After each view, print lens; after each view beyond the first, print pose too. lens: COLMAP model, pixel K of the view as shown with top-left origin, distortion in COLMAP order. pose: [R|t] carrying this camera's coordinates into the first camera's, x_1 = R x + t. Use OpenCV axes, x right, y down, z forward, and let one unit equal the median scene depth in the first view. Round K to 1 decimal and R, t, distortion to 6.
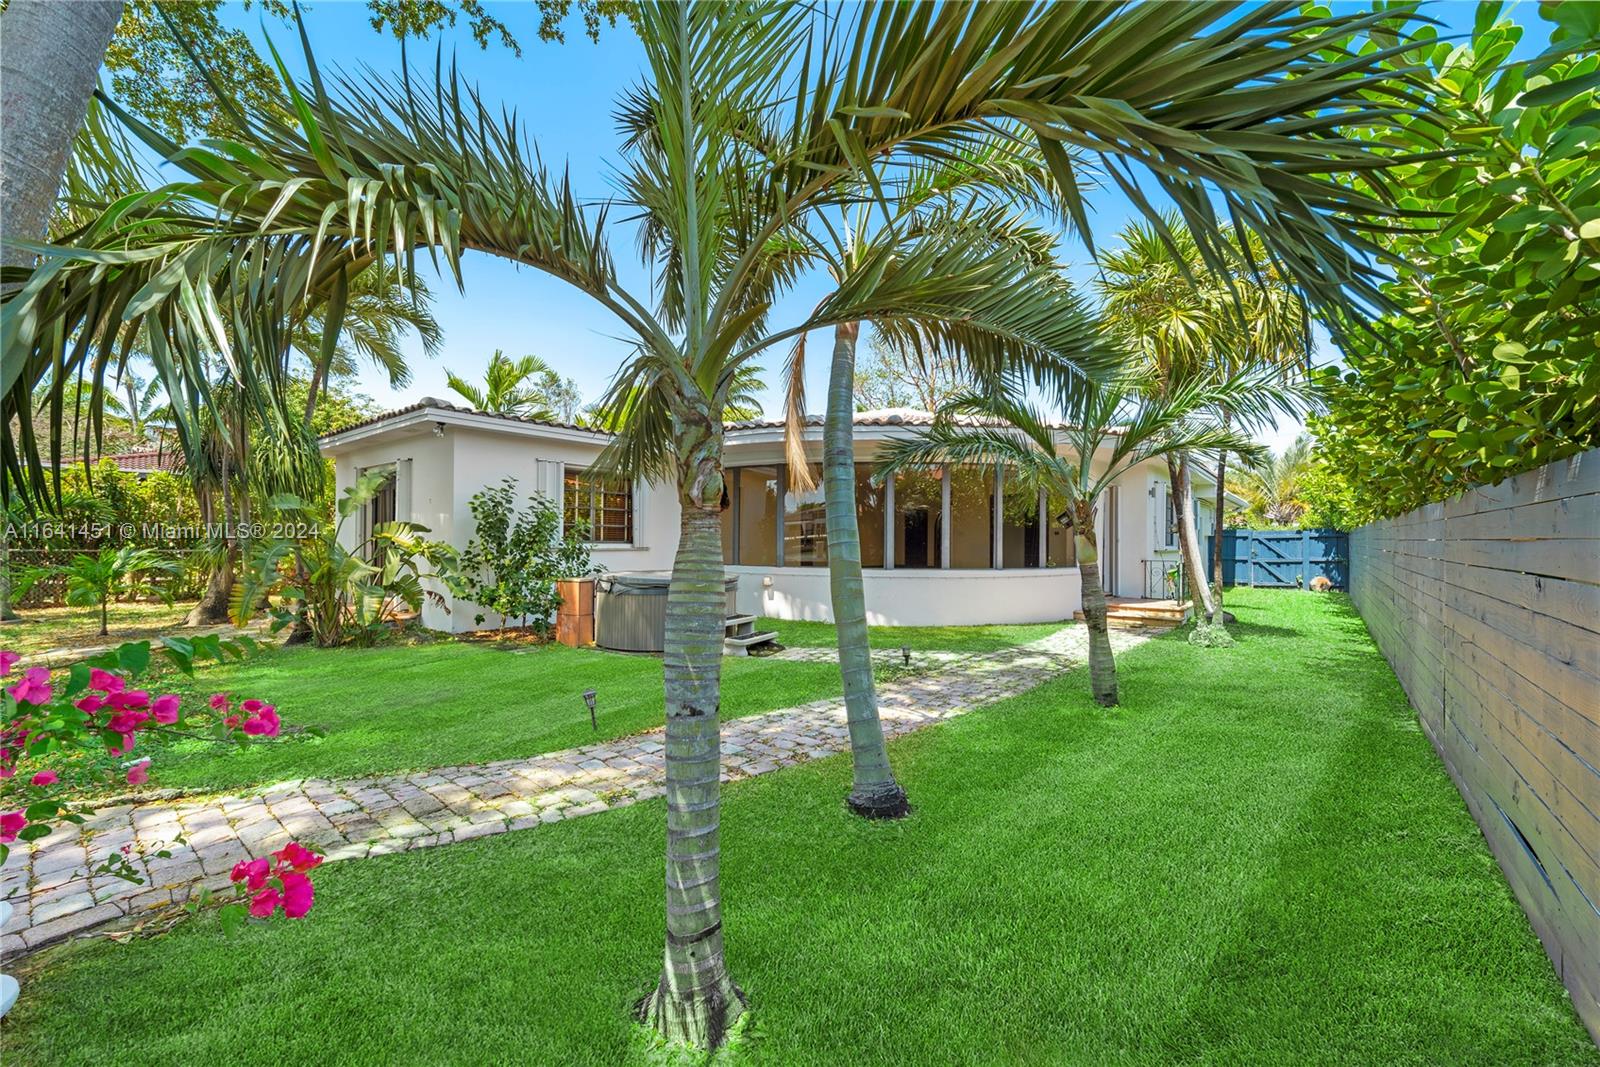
lens RADIAL K [[634.3, 0, 800.6], [0, 634.3, 531.1], [0, 0, 1]] dist [0.009467, -0.000251]
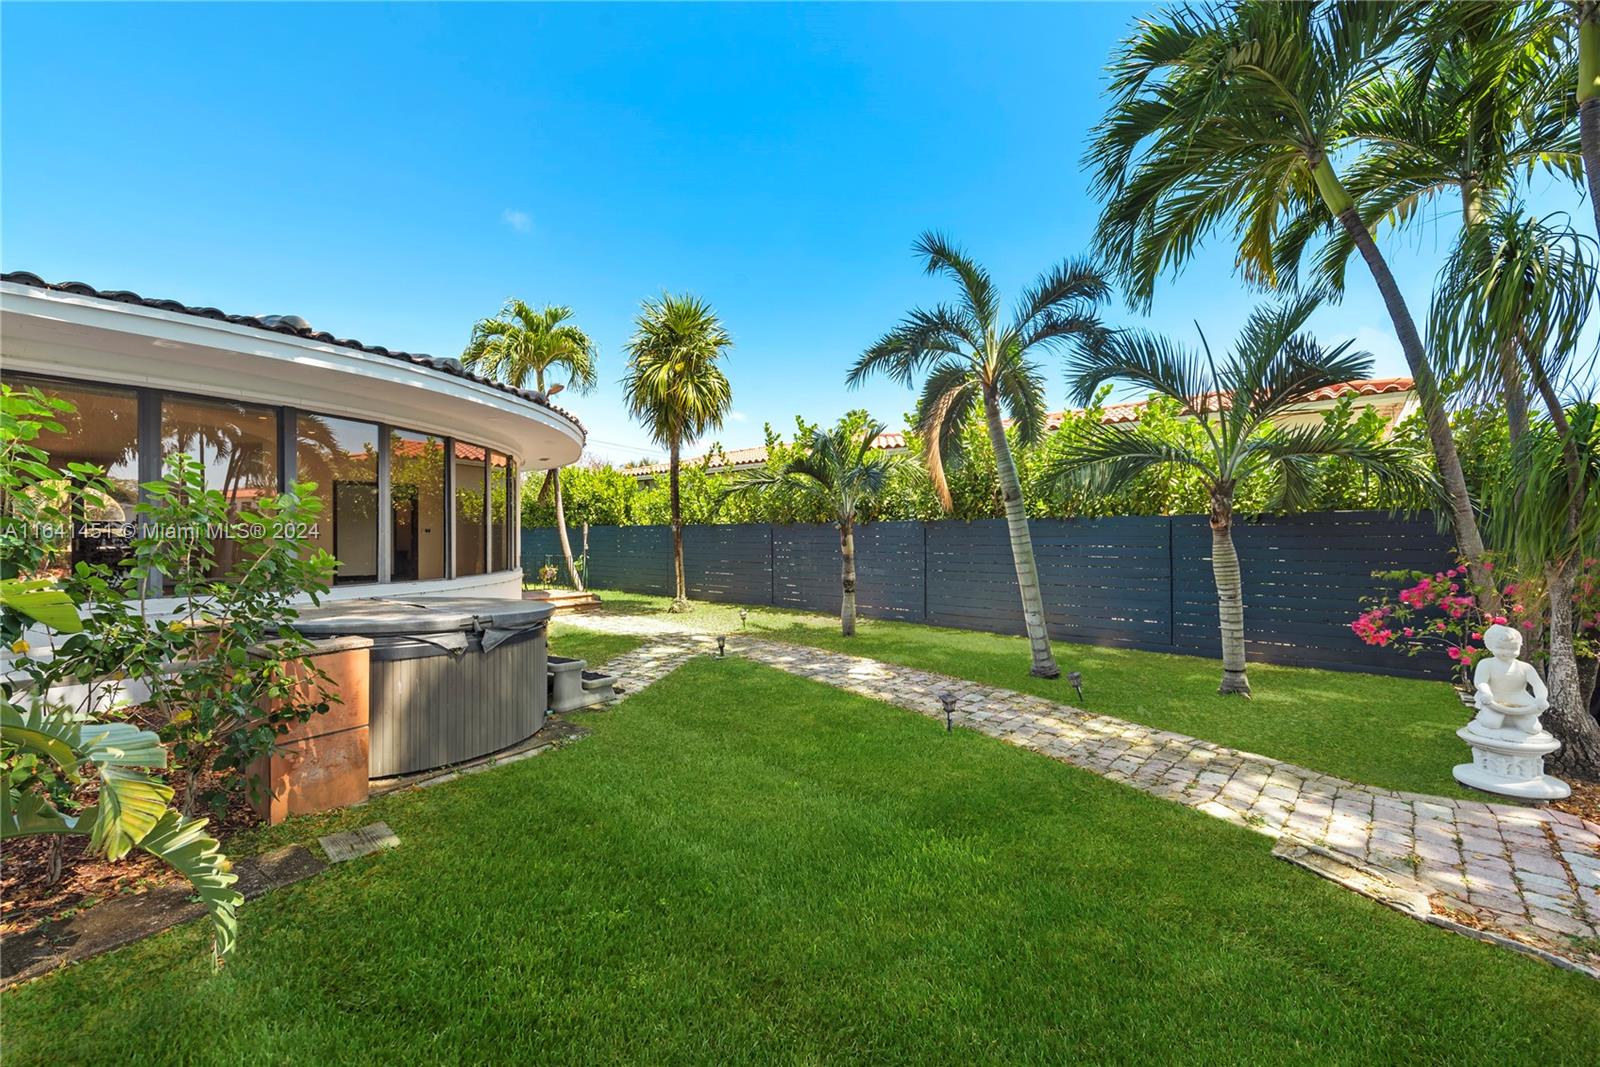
lens RADIAL K [[634.3, 0, 800.6], [0, 634.3, 531.1], [0, 0, 1]] dist [0.009467, -0.000251]
pose [[0.062379, -0.004551, 0.998042, -1.813296], [0.001871, 0.999988, 0.004442, -0.017539], [-0.998051, 0.001590, 0.062387, 1.581722]]
